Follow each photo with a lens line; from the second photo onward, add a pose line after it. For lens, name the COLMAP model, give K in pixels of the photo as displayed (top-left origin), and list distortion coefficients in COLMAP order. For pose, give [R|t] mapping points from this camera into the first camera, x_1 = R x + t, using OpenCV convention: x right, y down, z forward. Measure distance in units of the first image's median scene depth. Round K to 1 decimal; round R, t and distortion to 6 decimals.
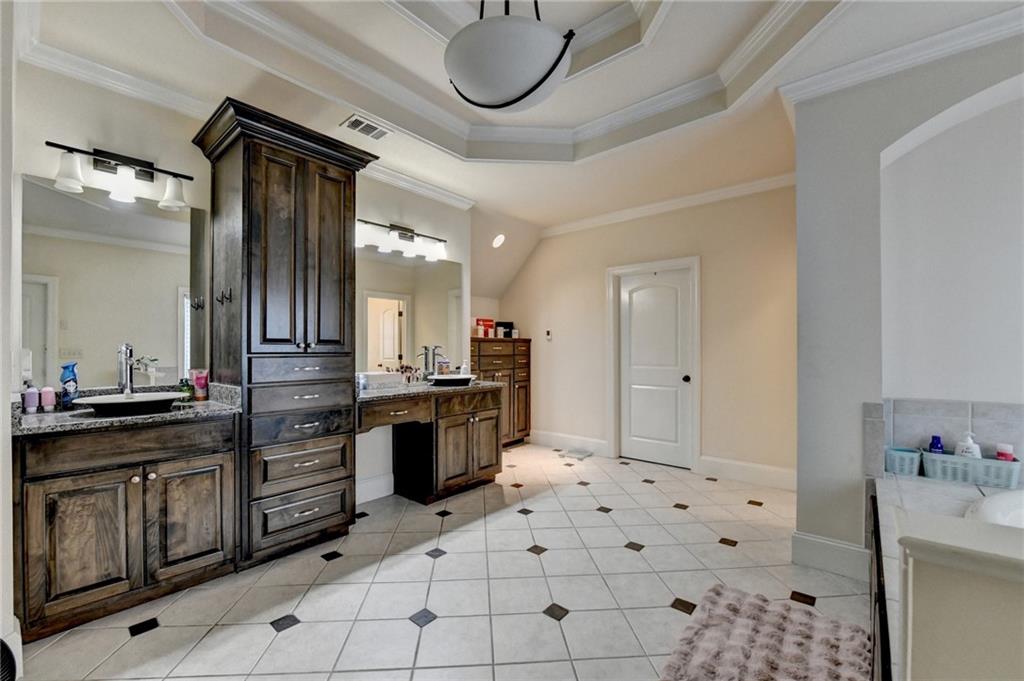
lens RADIAL K [[416.5, 0, 498.8], [0, 416.5, 341.4], [0, 0, 1]] dist [-0.021885, -0.000192]
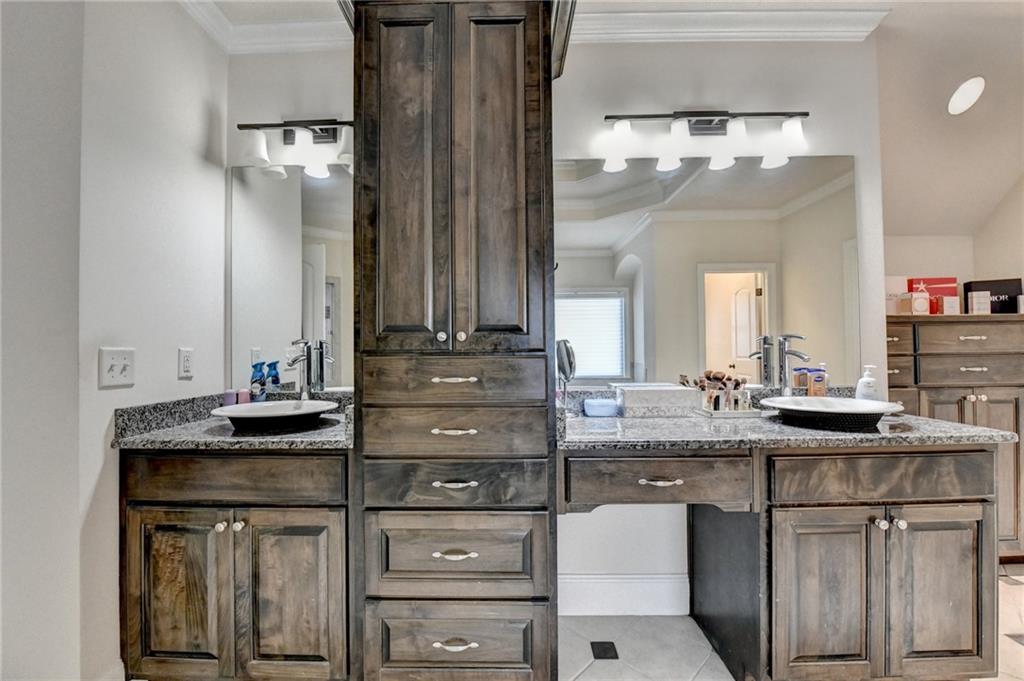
lens RADIAL K [[416.5, 0, 498.8], [0, 416.5, 341.4], [0, 0, 1]] dist [-0.021885, -0.000192]
pose [[0.652370, -0.018394, -0.757677, -0.012530], [0.023162, 0.999722, -0.004327, 0.019052], [0.757547, -0.014726, 0.652615, 0.652569]]
